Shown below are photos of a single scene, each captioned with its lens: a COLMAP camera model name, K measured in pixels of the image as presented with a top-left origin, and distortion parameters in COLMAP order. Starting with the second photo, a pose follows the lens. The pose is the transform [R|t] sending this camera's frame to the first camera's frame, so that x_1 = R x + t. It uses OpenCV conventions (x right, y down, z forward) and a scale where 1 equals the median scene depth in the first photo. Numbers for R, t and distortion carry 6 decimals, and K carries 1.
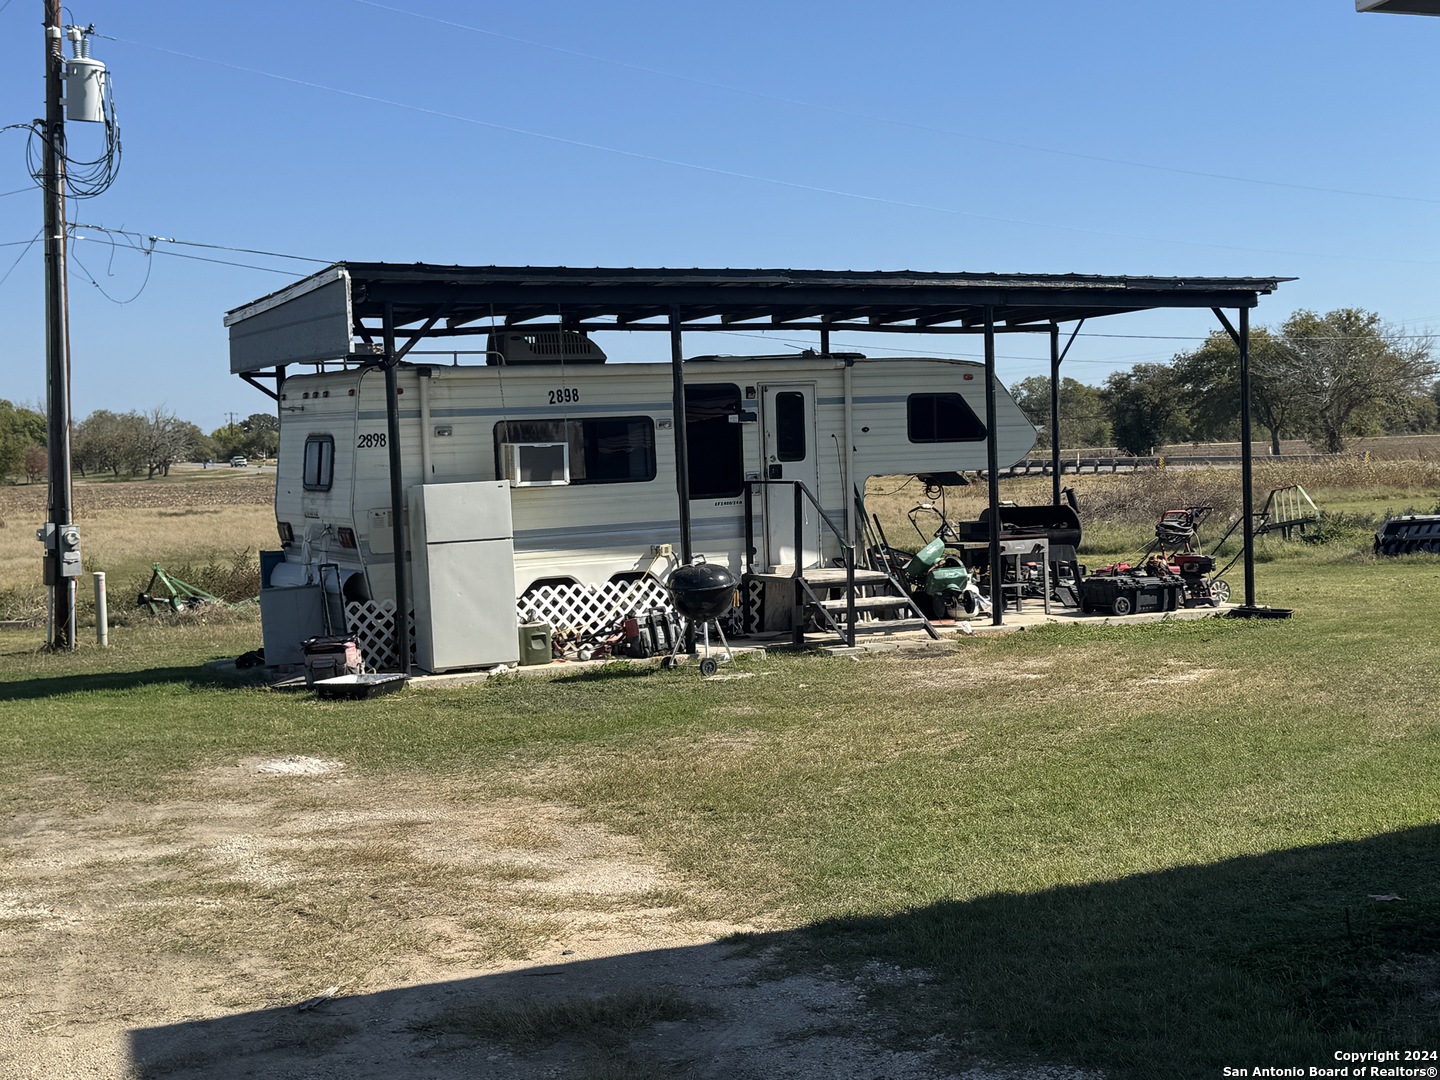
lens RADIAL K [[2006.5, 0, 720.0], [0, 2006.5, 540.0], [0, 0, 1]] dist [0.232265, -0.576581]
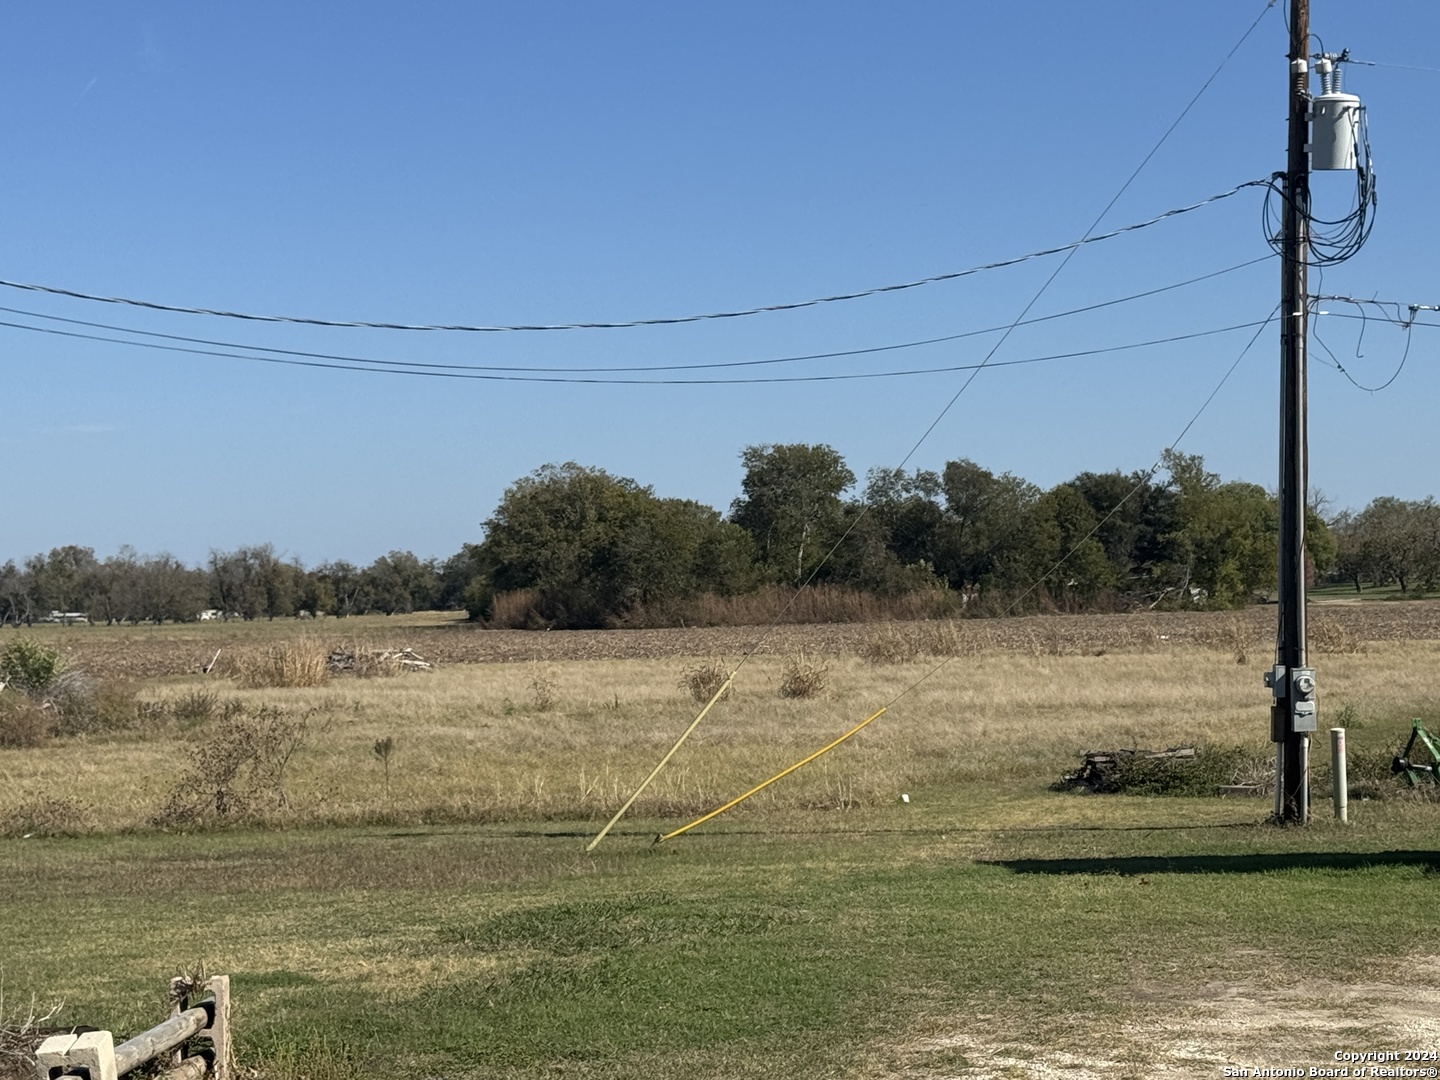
lens RADIAL K [[2972.8, 0, 720.0], [0, 2972.8, 540.0], [0, 0, 1]] dist [0.136387, -0.341878]
pose [[0.871111, 0.002173, -0.491082, 0.060317], [-0.025986, 0.998793, -0.041675, -0.002767], [0.490399, 0.049065, 0.870116, -0.141864]]
